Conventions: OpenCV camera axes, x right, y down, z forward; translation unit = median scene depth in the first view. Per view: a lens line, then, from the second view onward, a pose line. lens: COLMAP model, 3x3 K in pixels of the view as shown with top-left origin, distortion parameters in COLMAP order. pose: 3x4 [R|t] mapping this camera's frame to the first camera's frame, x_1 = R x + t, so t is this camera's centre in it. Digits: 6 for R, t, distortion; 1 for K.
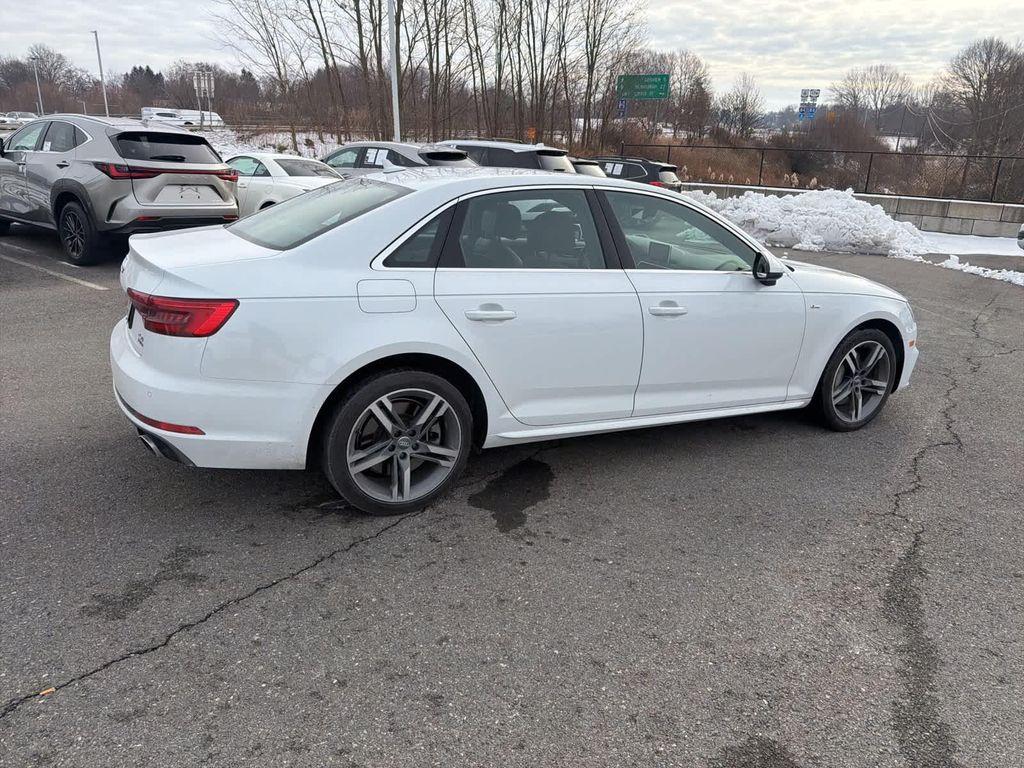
lens RADIAL K [[718.4, 0, 514.5], [0, 718.4, 380.0], [0, 0, 1]] dist [0.020707, -0.026680]
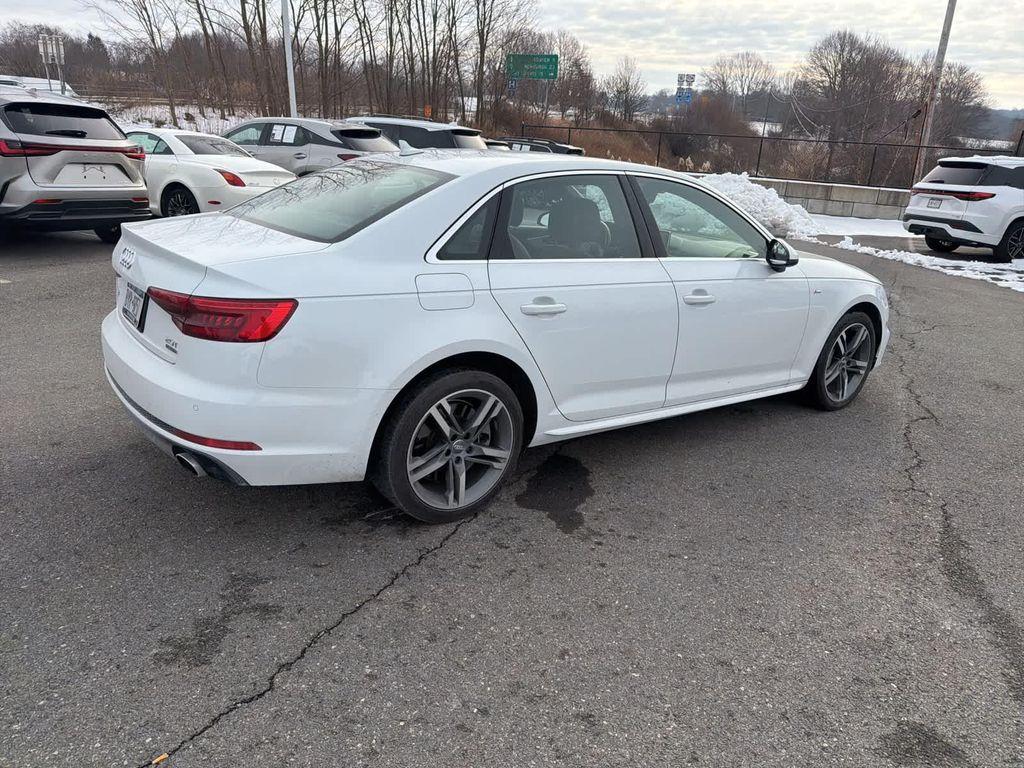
lens RADIAL K [[720.1, 0, 515.3], [0, 720.1, 387.7], [0, 0, 1]] dist [0.016394, -0.019489]
pose [[0.987498, -0.037537, 0.153098, -0.174627], [0.032229, 0.998795, 0.037007, -0.017380], [-0.154303, -0.031610, 0.987518, 0.044313]]
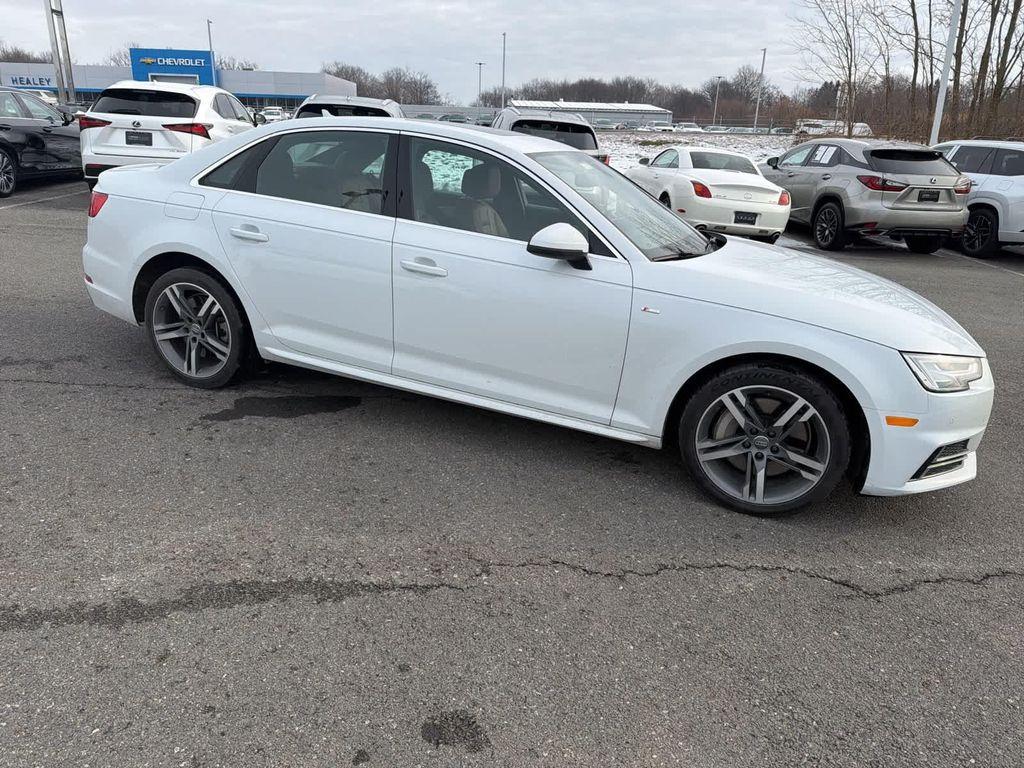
lens RADIAL K [[718.4, 0, 514.5], [0, 718.4, 380.0], [0, 0, 1]] dist [0.020707, -0.026680]
pose [[0.670110, 0.245203, -0.700591, 0.870983], [-0.256786, 0.962162, 0.091137, -0.064780], [0.696429, 0.118830, 0.707719, 0.400075]]
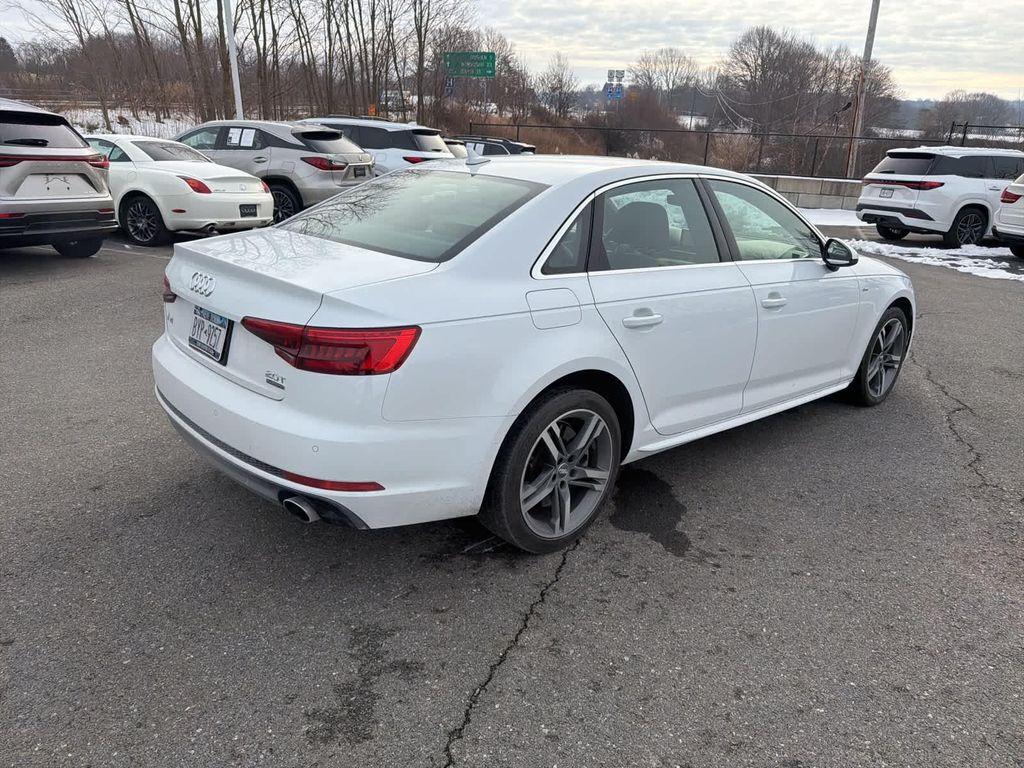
lens RADIAL K [[718.4, 0, 514.5], [0, 718.4, 380.0], [0, 0, 1]] dist [0.020707, -0.026680]
pose [[0.969478, -0.080348, 0.231638, -0.322400], [0.073926, 0.996603, 0.036286, -0.048211], [-0.233766, -0.018054, 0.972125, 0.116128]]
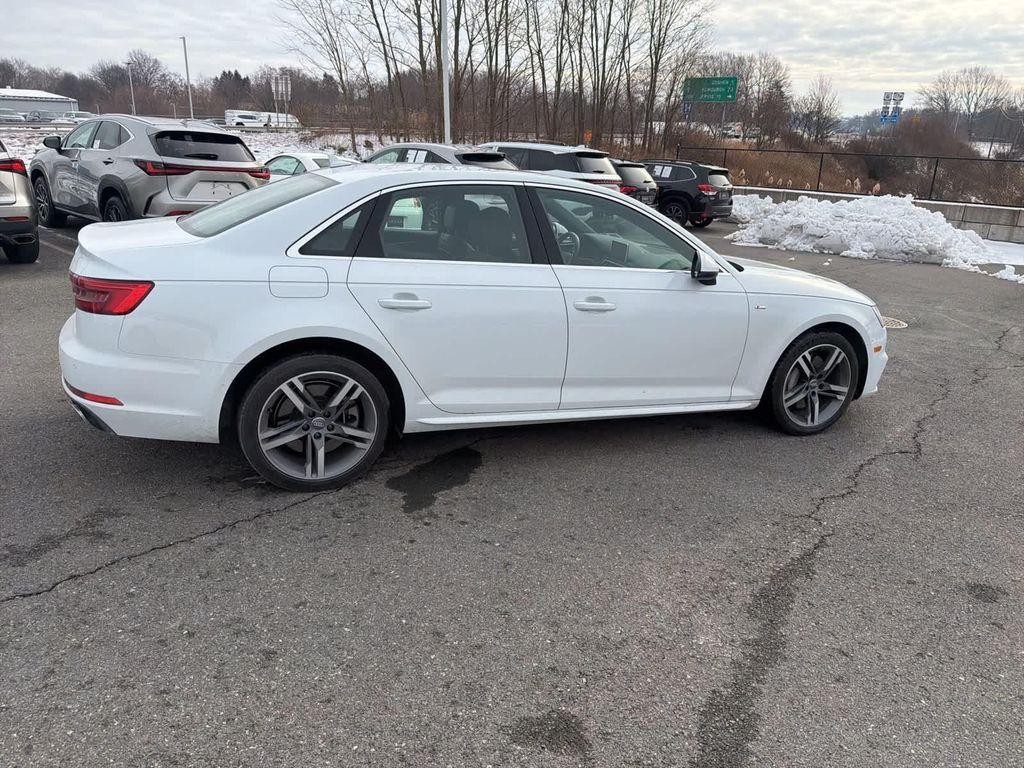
lens RADIAL K [[718.4, 0, 514.5], [0, 718.4, 380.0], [0, 0, 1]] dist [0.020707, -0.026680]
pose [[0.995324, 0.035340, -0.089890, 0.175397], [-0.035696, 0.999360, -0.002348, 0.013064], [0.089750, 0.005546, 0.995949, -0.018870]]
